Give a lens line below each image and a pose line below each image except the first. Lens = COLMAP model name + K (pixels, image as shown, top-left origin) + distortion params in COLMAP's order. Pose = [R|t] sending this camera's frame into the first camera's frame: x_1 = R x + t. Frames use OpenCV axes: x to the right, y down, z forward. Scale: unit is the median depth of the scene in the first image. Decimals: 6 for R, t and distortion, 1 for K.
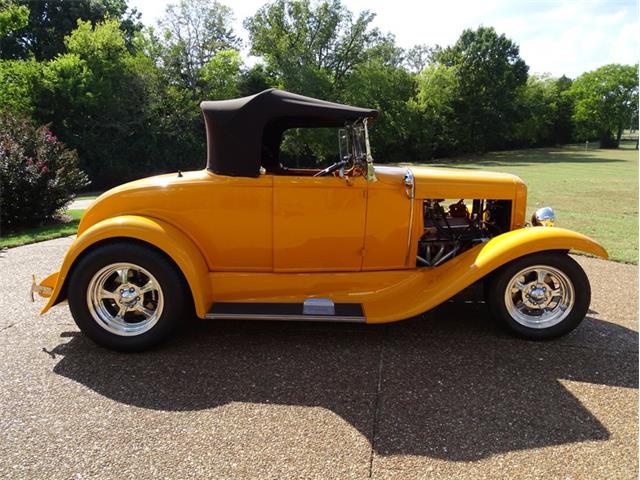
lens RADIAL K [[463.3, 0, 326.7], [0, 463.3, 240.4], [0, 0, 1]] dist [-0.001594, 0.008416]
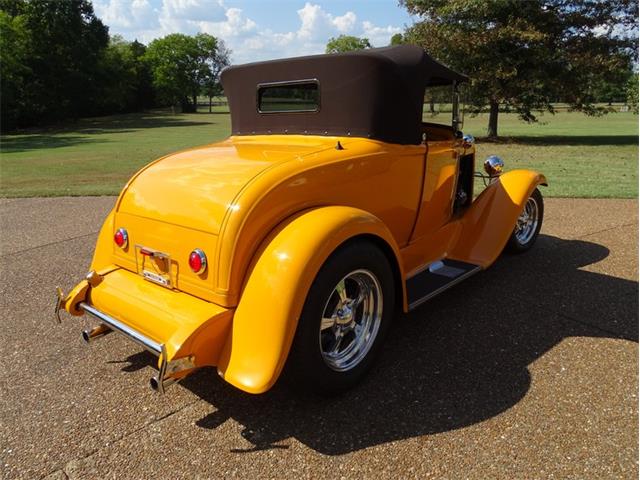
lens RADIAL K [[463.3, 0, 326.7], [0, 463.3, 240.4], [0, 0, 1]] dist [-0.001594, 0.008416]
pose [[0.652095, -0.217827, 0.726170, -0.060777], [0.167239, 0.975570, 0.142460, -0.006536], [-0.739461, 0.028547, 0.672594, 0.034681]]
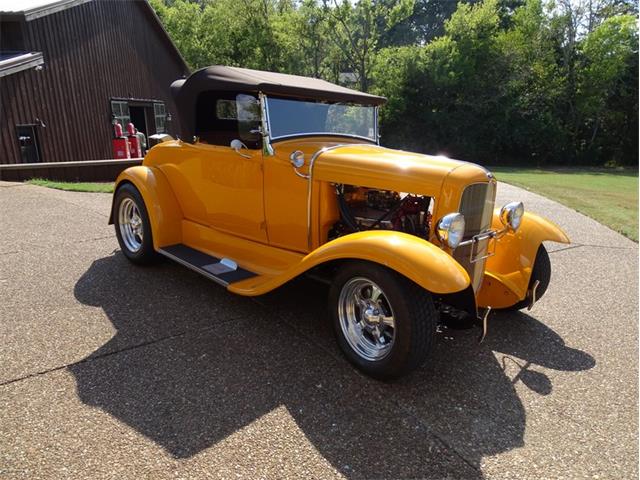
lens RADIAL K [[463.3, 0, 326.7], [0, 463.3, 240.4], [0, 0, 1]] dist [-0.001594, 0.008416]
pose [[0.716202, 0.209908, -0.665578, 0.059411], [-0.180951, 0.976934, 0.113388, -0.005790], [0.674027, 0.039228, 0.737664, 0.023809]]
